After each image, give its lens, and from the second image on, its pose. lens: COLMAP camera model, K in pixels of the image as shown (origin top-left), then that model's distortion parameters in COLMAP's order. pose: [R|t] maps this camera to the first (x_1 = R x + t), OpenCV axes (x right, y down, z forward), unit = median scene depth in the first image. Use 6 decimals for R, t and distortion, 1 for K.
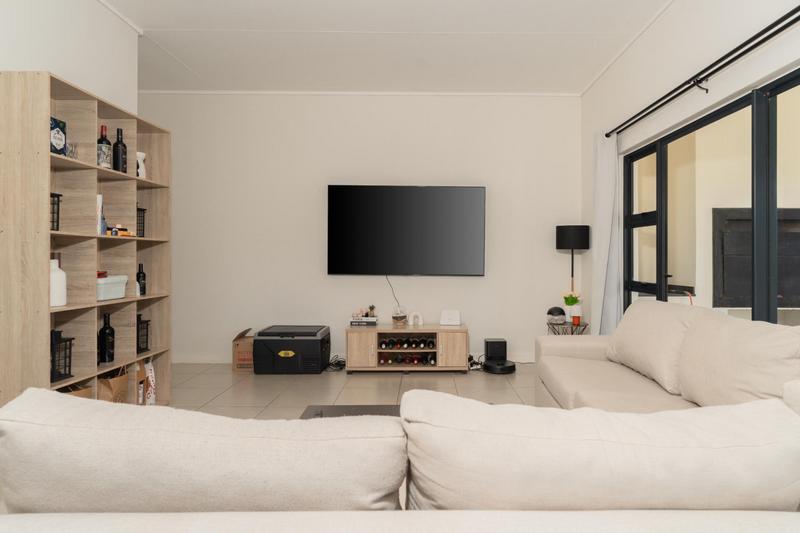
lens RADIAL K [[440.8, 0, 403.7], [0, 440.8, 264.3], [0, 0, 1]] dist [-0.002428, 0.000570]
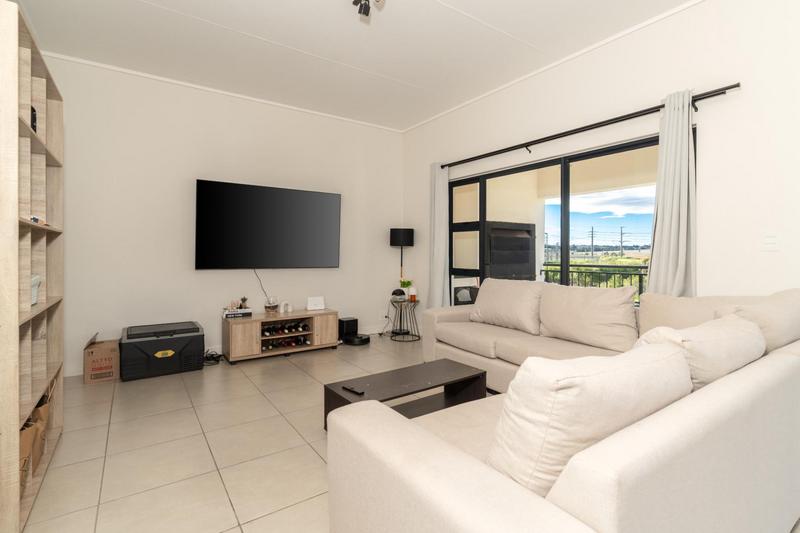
lens RADIAL K [[378.1, 0, 397.6], [0, 378.1, 261.0], [0, 0, 1]] dist [-0.001861, -0.000065]
pose [[0.830858, -0.012676, 0.556340, -0.288295], [0.010317, 0.999920, 0.007376, 0.002961], [-0.556389, -0.000388, 0.830922, 0.046390]]
